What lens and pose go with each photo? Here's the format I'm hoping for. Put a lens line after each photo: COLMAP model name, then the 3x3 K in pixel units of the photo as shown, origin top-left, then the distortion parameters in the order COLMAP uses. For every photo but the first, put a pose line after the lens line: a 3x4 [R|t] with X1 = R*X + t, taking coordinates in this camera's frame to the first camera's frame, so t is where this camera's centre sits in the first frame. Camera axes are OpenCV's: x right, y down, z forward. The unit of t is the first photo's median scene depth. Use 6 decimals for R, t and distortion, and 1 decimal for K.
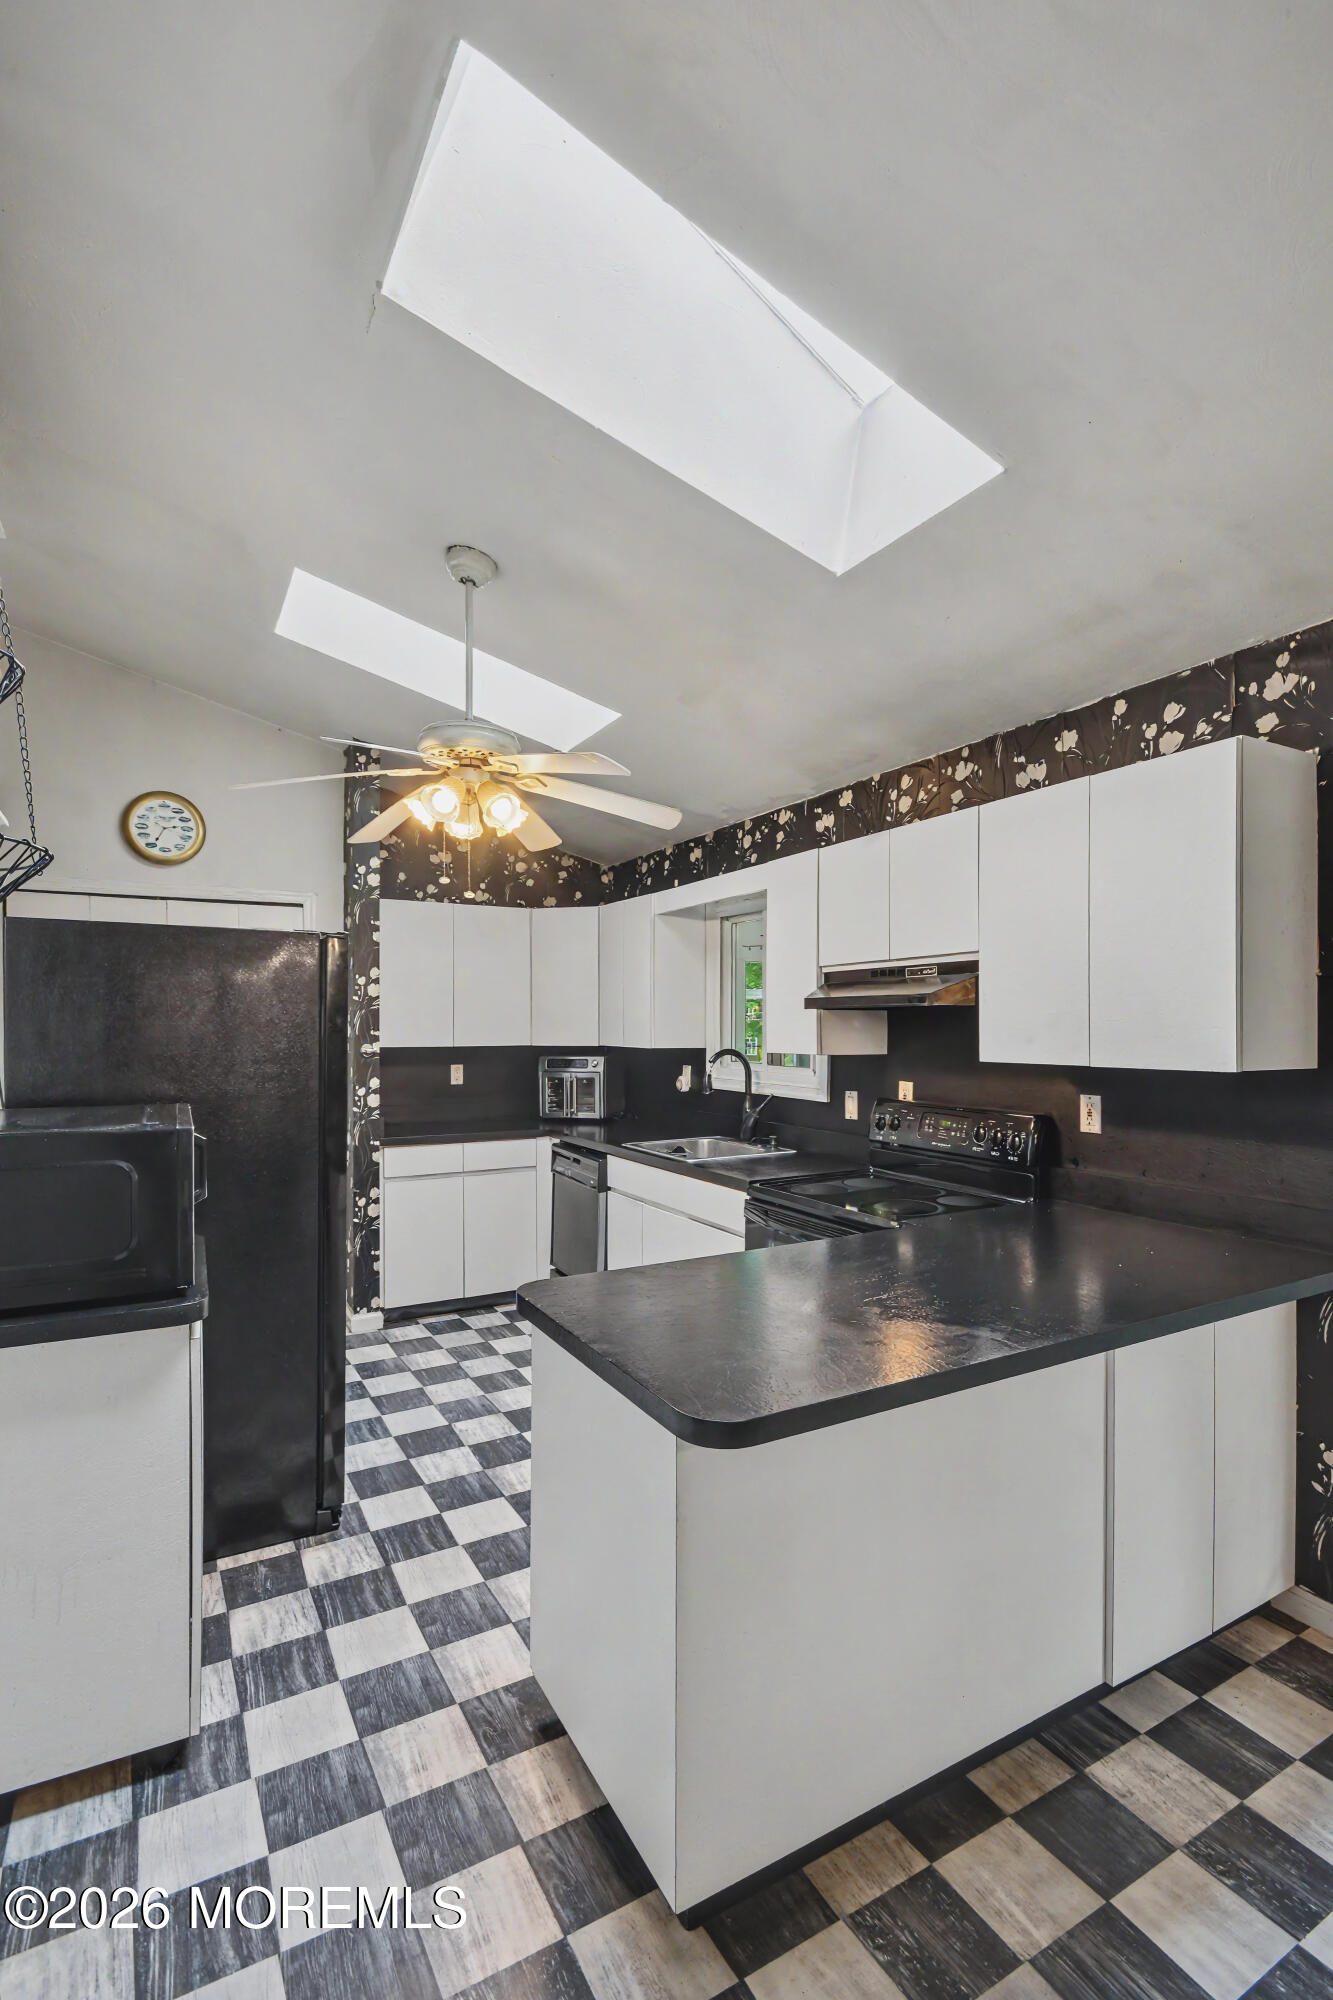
lens RADIAL K [[952.0, 0, 672.3], [0, 952.0, 1027.8], [0, 0, 1]] dist [-0.000071, 0.001294]
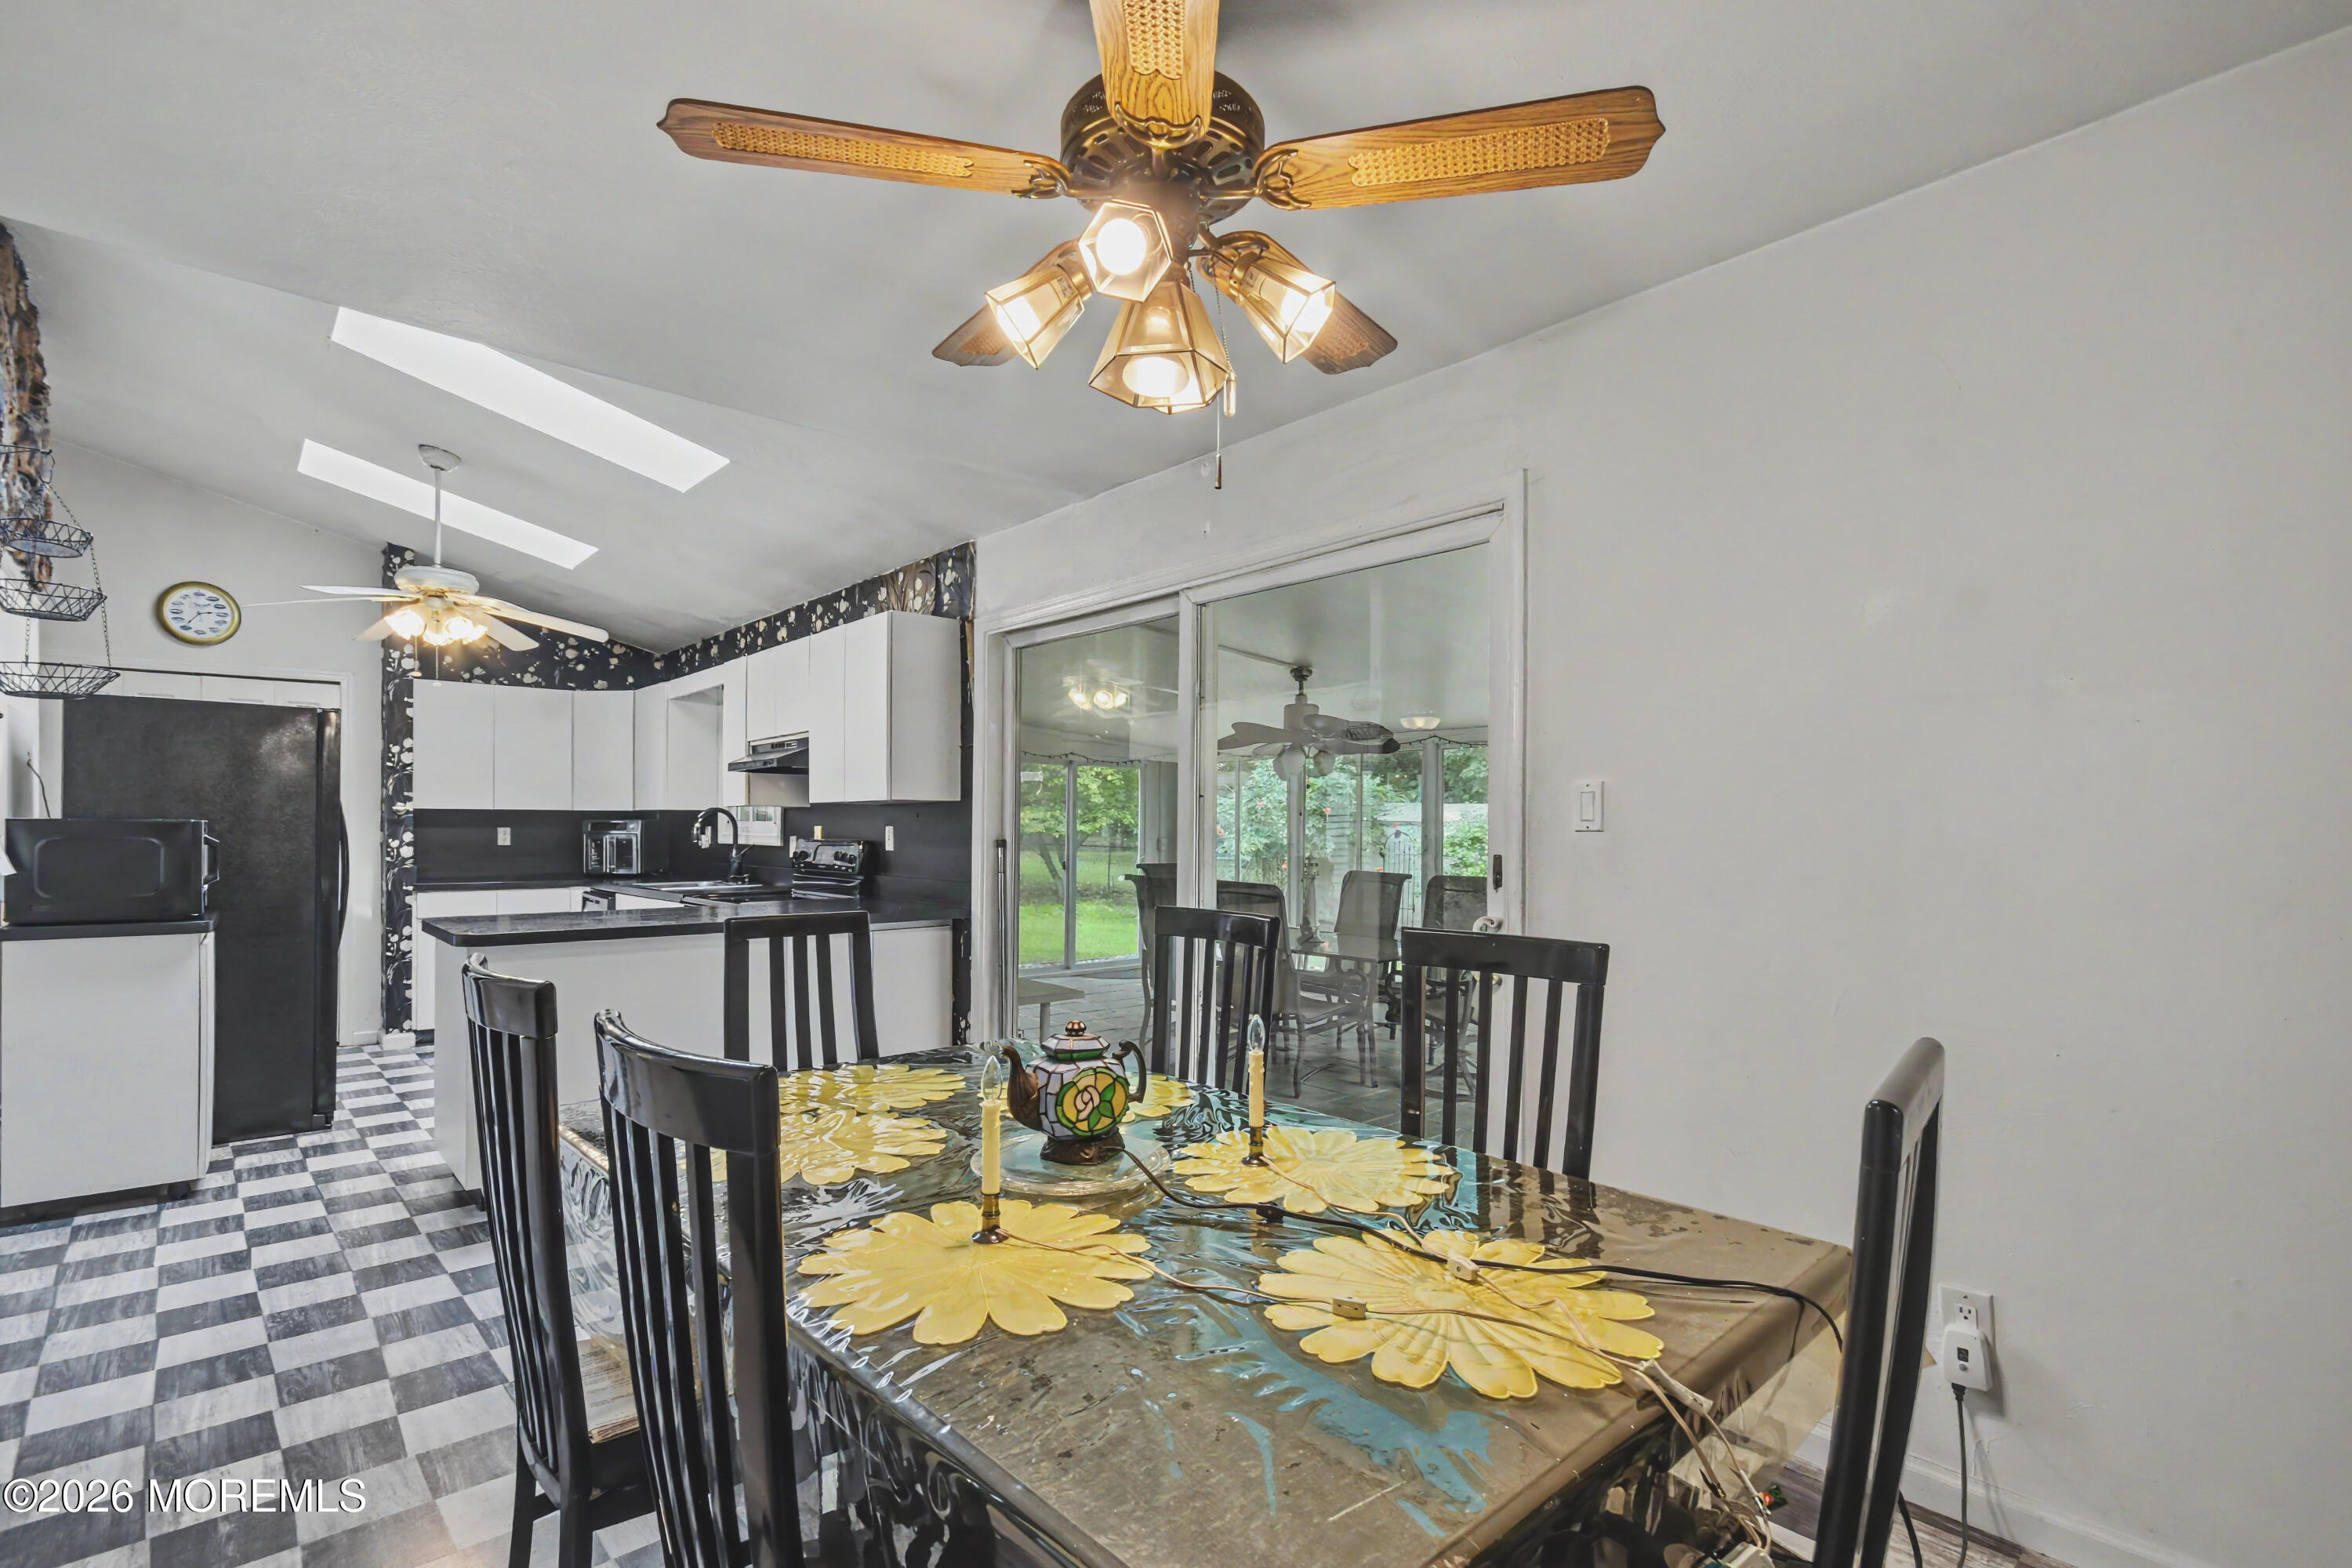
lens RADIAL K [[1119.5, 0, 1176.2], [0, 1119.5, 823.0], [0, 0, 1]] dist [-0.000071, 0.001294]
pose [[0.977109, 0.002542, 0.212724, 0.319494], [-0.001107, 0.999976, -0.006862, 0.049684], [-0.212736, 0.006470, 0.977088, -0.550114]]
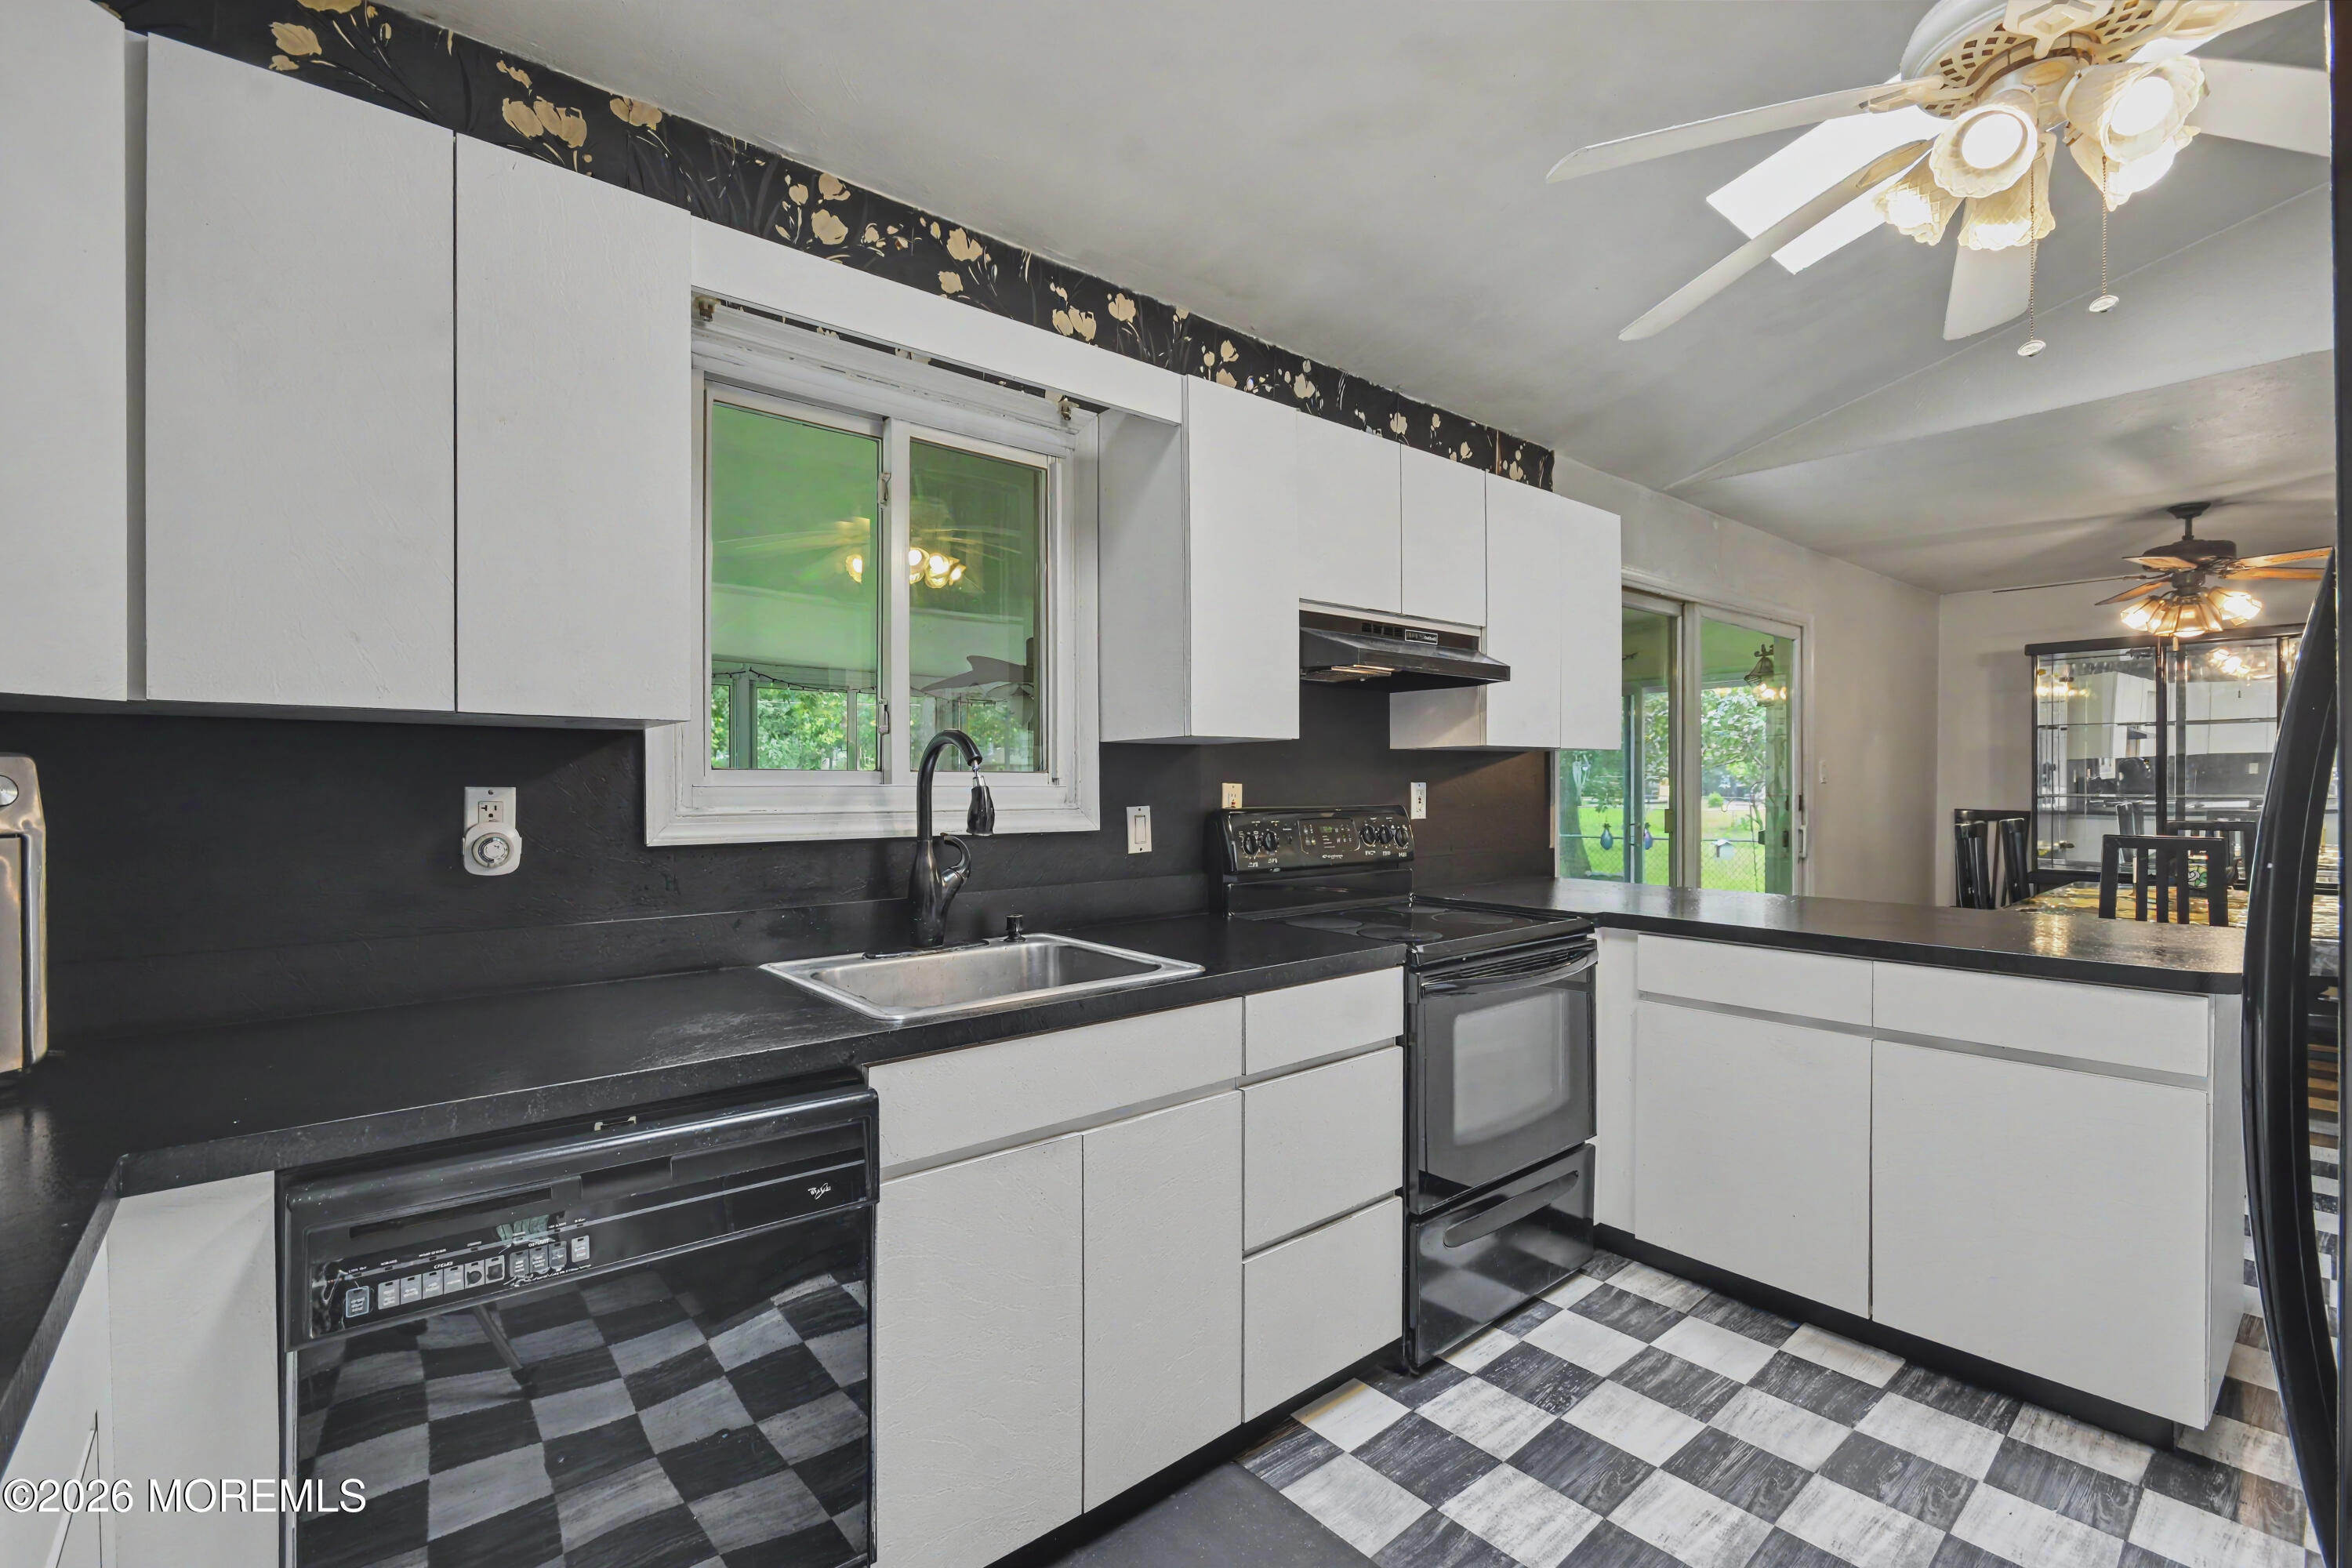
lens RADIAL K [[1015.3, 0, 1131.7], [0, 1015.3, 789.7], [0, 0, 1]] dist [-0.000504, -0.000355]
pose [[-0.165884, -0.000889, 0.986145, -0.370707], [0.009625, 0.999950, 0.002521, 0.045920], [-0.986098, 0.009910, -0.165867, 0.936940]]
